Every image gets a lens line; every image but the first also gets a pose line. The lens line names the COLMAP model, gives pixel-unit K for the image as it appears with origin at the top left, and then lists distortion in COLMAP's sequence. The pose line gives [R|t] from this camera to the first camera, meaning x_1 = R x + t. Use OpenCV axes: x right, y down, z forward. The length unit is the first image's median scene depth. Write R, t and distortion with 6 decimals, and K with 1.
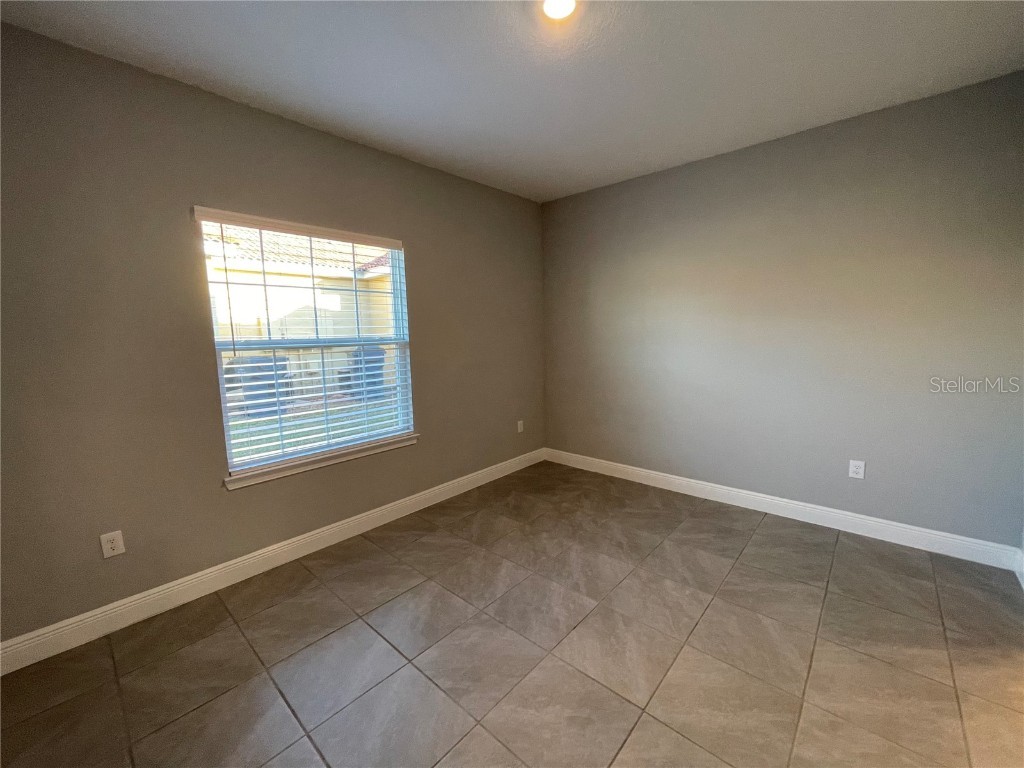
lens RADIAL K [[412.0, 0, 504.4], [0, 412.0, 391.2], [0, 0, 1]] dist [-0.002319, 0.000259]
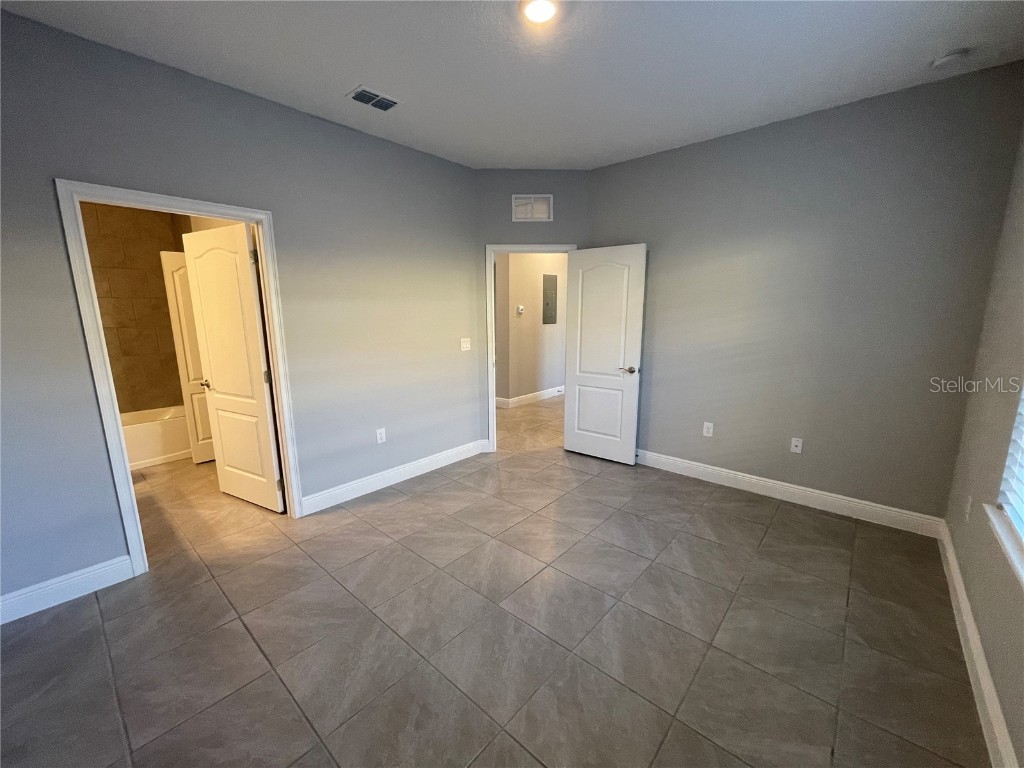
lens RADIAL K [[412.0, 0, 511.3], [0, 412.0, 387.0], [0, 0, 1]] dist [-0.002319, 0.000259]
pose [[-0.999173, 0.031750, -0.025384, 0.294260], [0.021896, 0.946486, 0.322001, -0.379383], [0.034249, 0.321179, -0.946399, 2.479201]]
